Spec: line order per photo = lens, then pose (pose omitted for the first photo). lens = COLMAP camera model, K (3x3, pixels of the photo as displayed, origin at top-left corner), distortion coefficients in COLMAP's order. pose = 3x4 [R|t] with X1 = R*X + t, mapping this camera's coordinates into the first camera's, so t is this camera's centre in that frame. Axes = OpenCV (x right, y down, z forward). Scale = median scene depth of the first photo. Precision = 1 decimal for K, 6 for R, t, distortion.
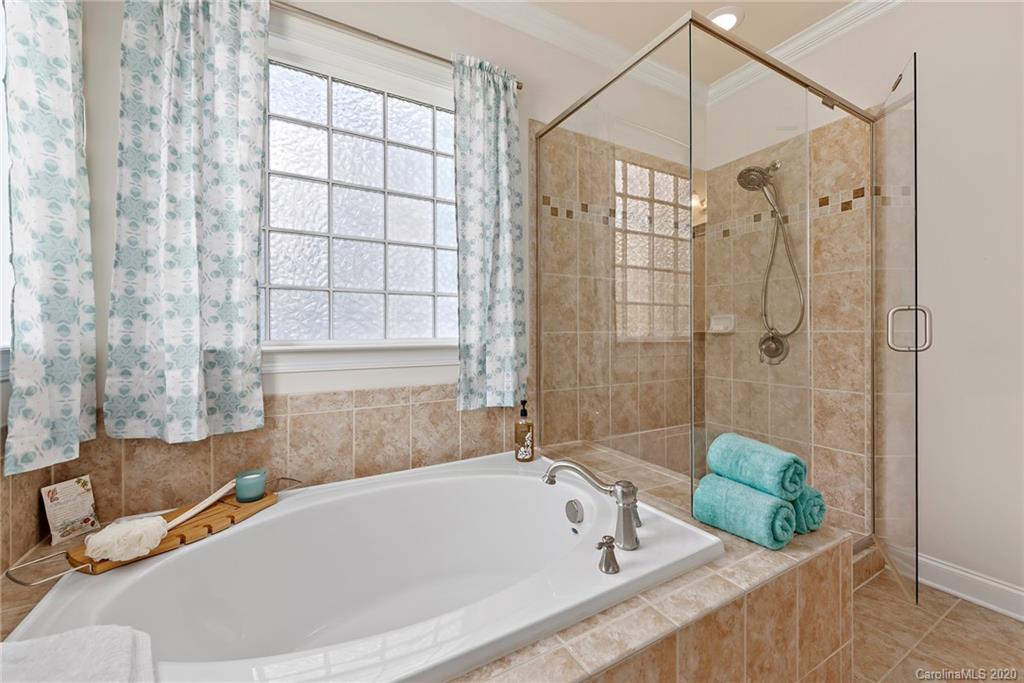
lens RADIAL K [[404.0, 0, 515.5], [0, 404.0, 332.9], [0, 0, 1]] dist [0.000131, -0.000101]
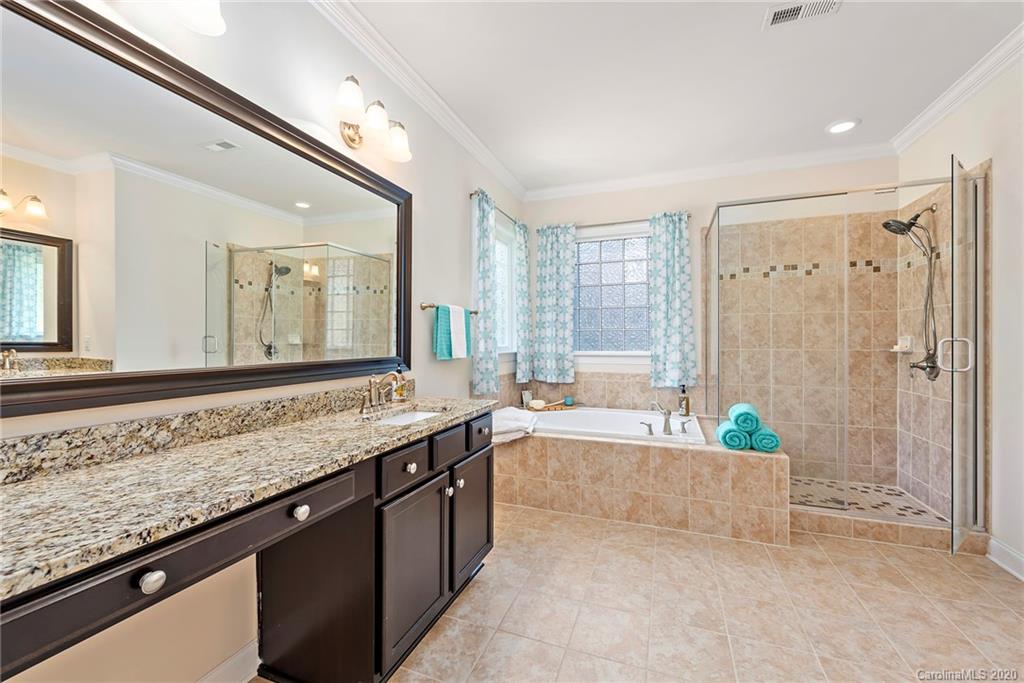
lens RADIAL K [[401.6, 0, 518.7], [0, 401.6, 342.0], [0, 0, 1]] dist [0.018535, -0.010828]
pose [[0.635932, 0.006418, -0.771718, 1.105633], [0.000672, 0.999960, 0.008870, -0.060523], [0.771745, -0.006159, 0.635903, -0.914927]]
